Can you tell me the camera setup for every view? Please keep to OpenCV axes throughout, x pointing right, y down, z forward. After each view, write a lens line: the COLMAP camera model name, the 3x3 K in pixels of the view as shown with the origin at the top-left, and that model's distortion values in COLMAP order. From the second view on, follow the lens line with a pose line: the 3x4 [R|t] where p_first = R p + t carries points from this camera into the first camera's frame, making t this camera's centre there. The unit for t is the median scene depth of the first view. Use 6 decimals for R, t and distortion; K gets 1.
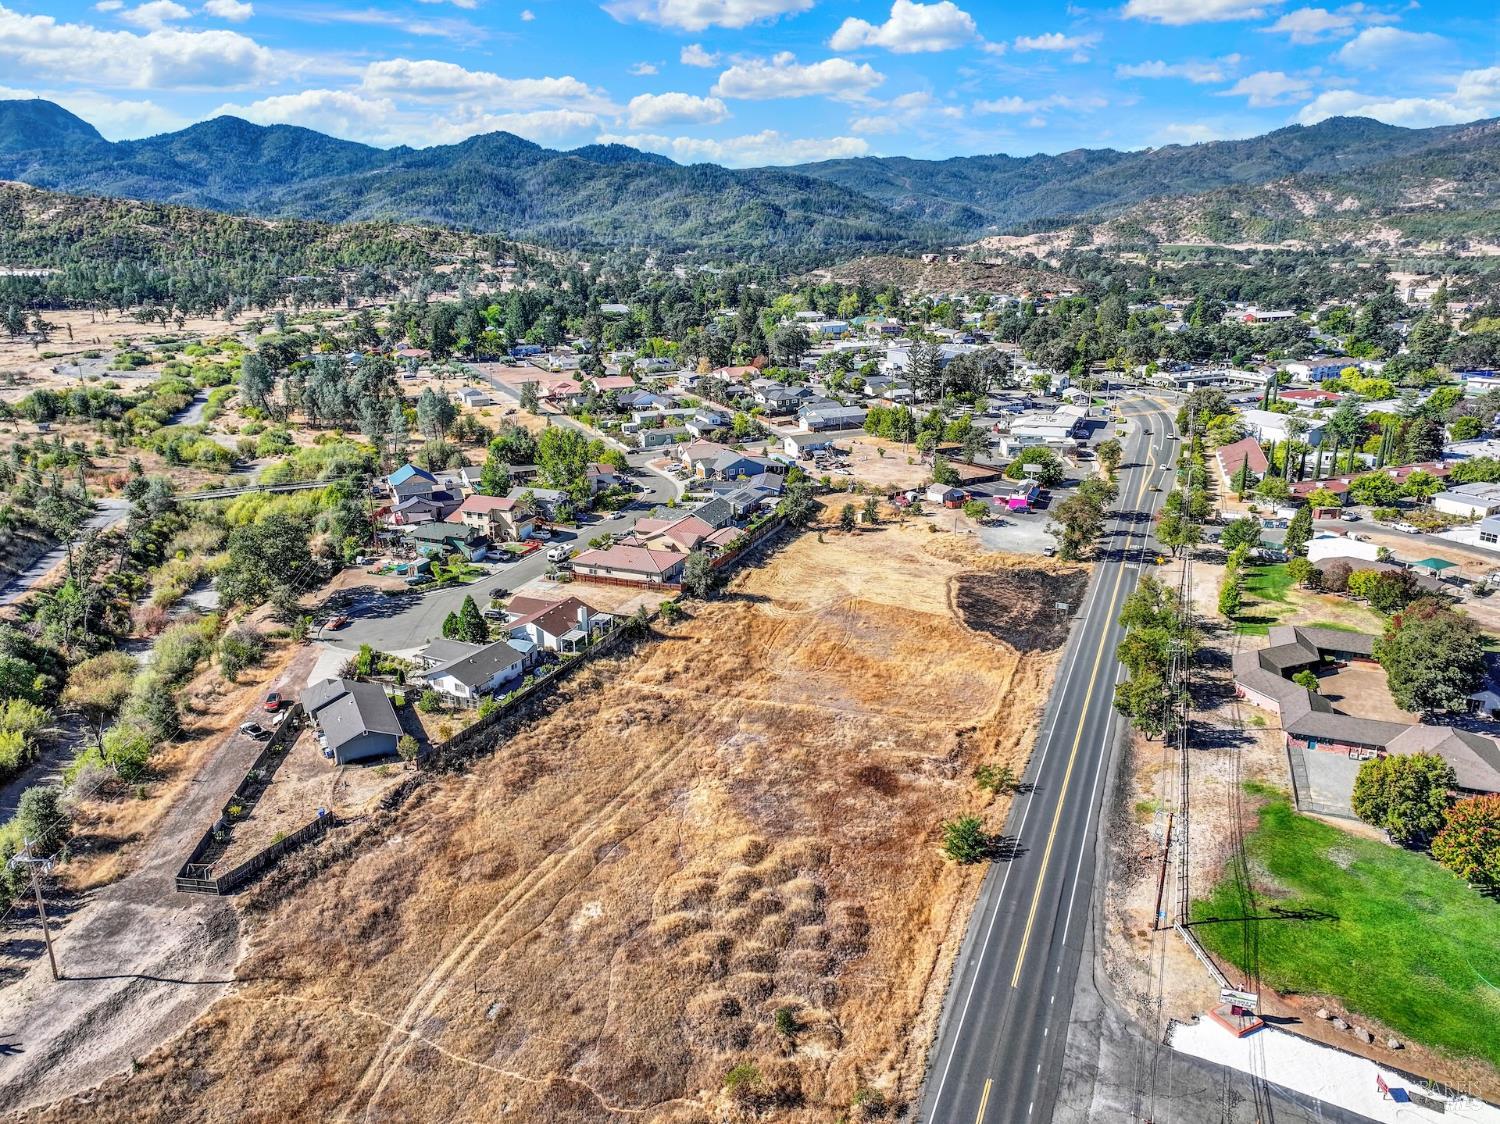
lens RADIAL K [[1040.6, 0, 757.2], [0, 1040.6, 558.9], [0, 0, 1]] dist [-0.004704, 0.009730]
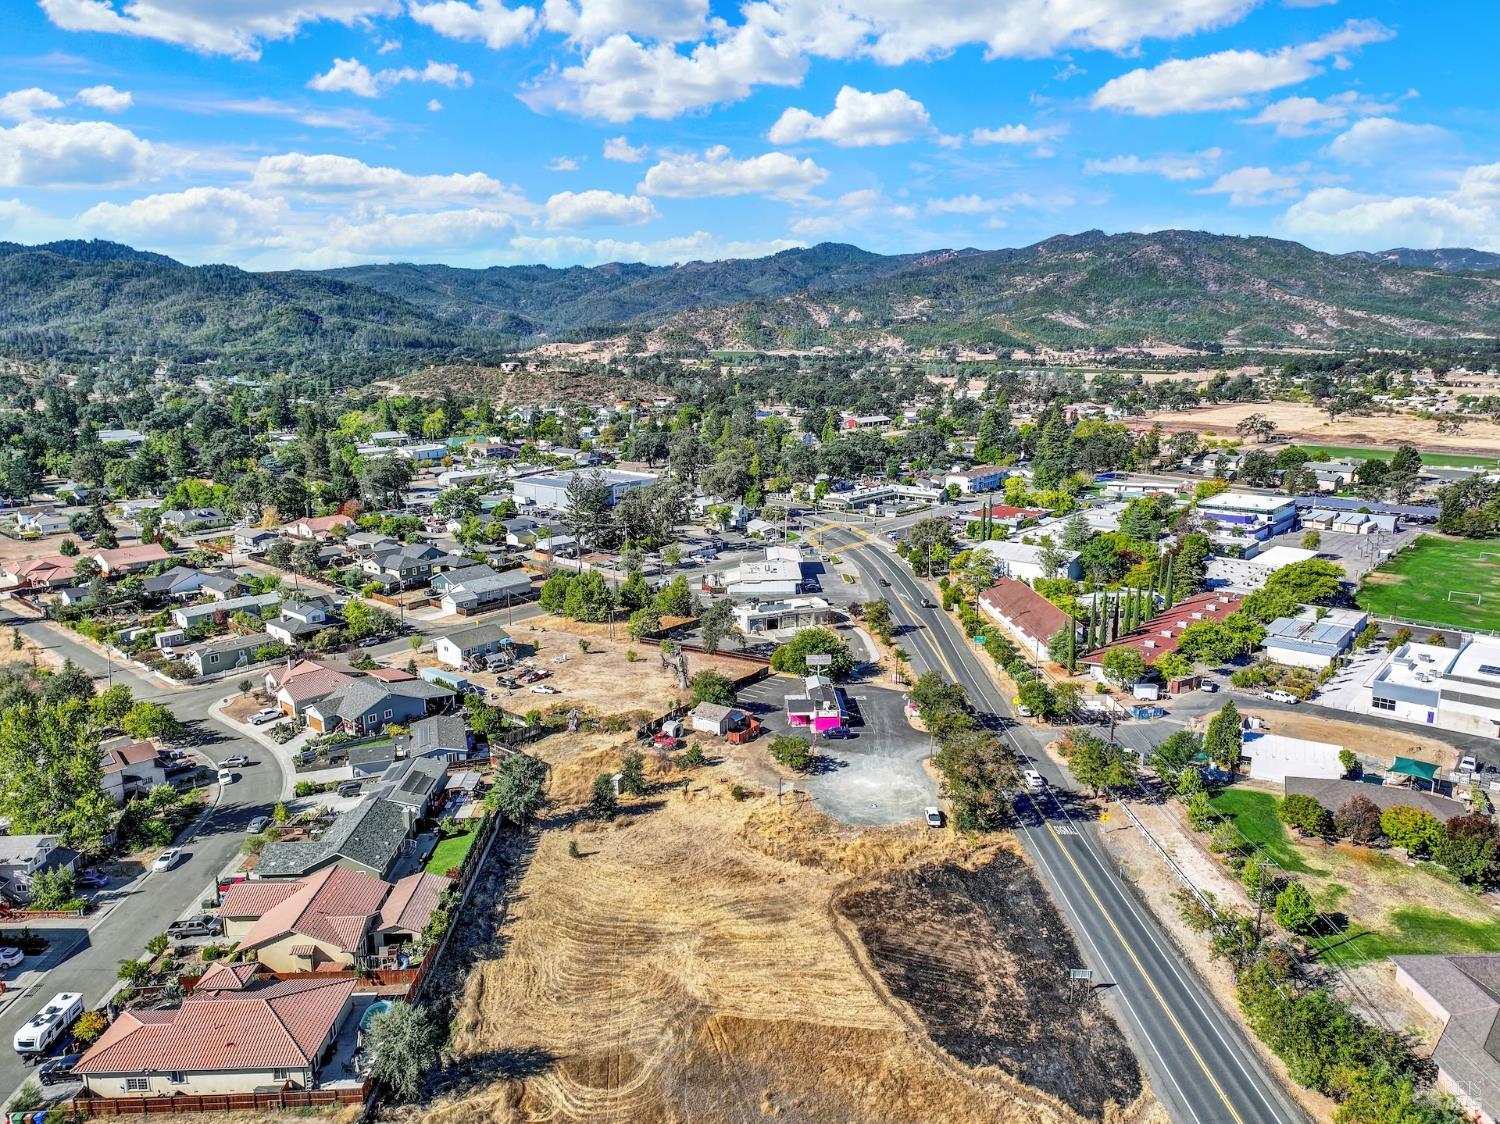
lens RADIAL K [[1040.6, 0, 757.2], [0, 1040.6, 558.9], [0, 0, 1]] dist [-0.004704, 0.009730]
pose [[0.913582, -0.082374, 0.398224, -0.030722], [0.120277, 0.990190, -0.071109, -0.060517], [-0.388461, 0.112861, 0.914528, 0.190843]]
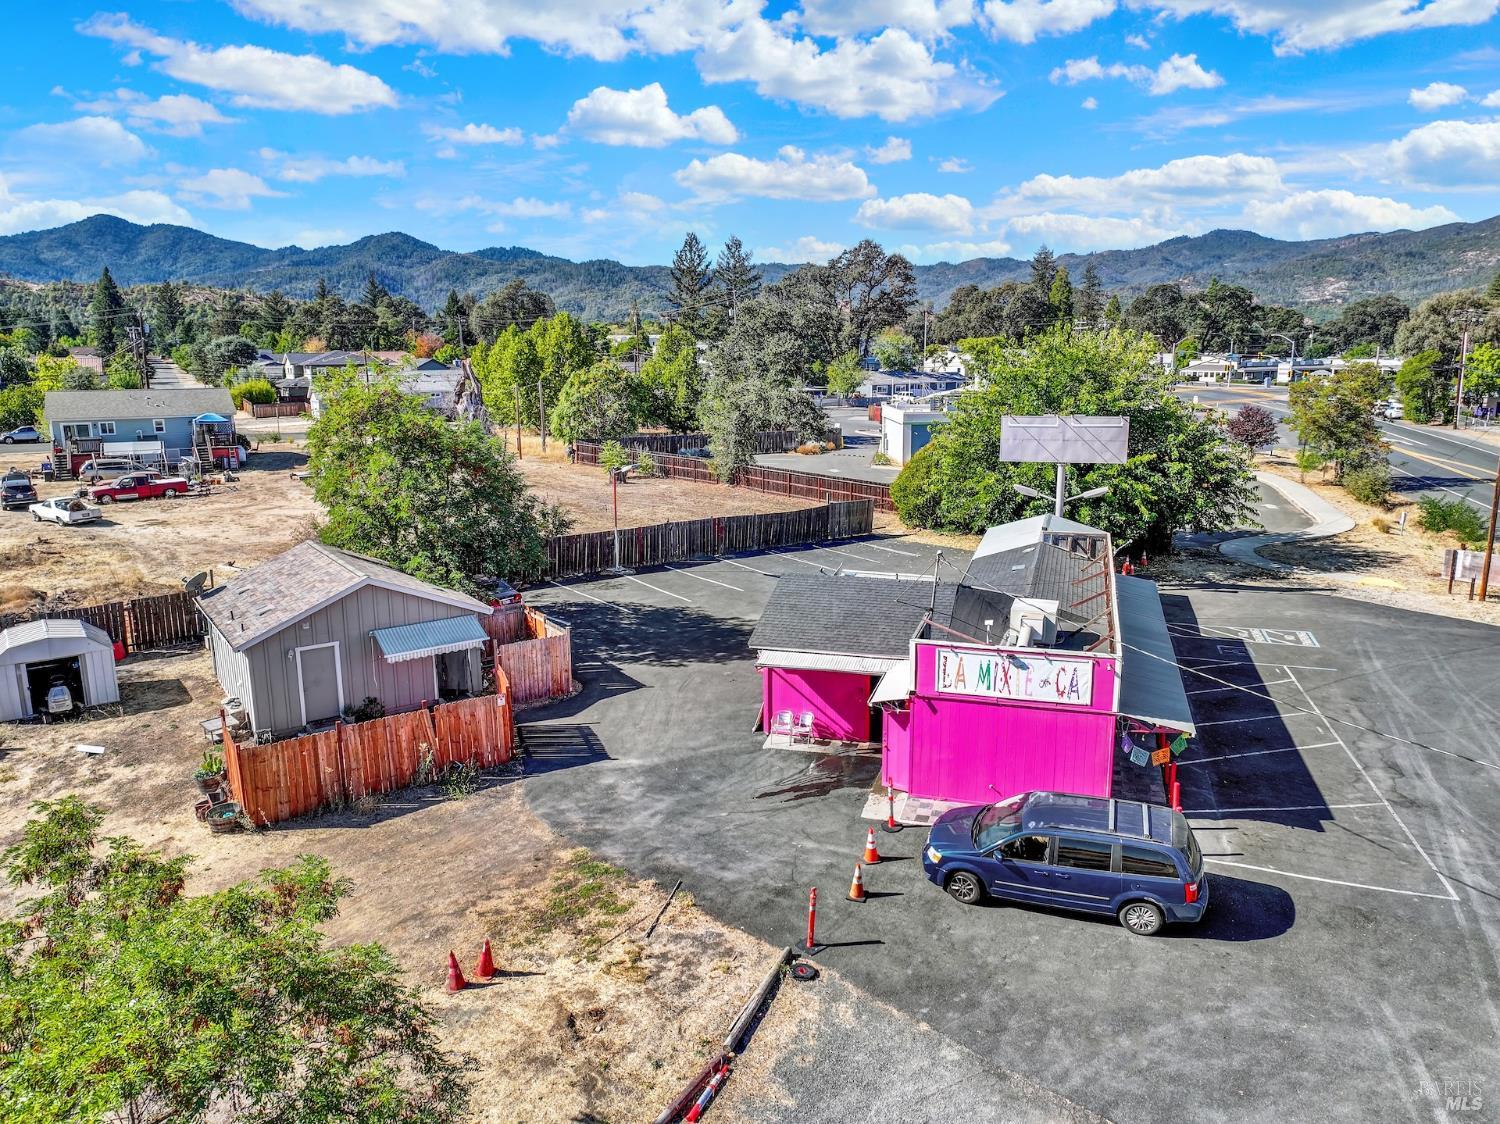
lens RADIAL K [[1040.6, 0, 757.2], [0, 1040.6, 558.9], [0, 0, 1]] dist [-0.004704, 0.009730]
pose [[0.996895, -0.015079, 0.077284, 0.114768], [0.022782, 0.994750, -0.099769, -0.031224], [-0.075374, 0.101220, 0.992005, 0.470080]]
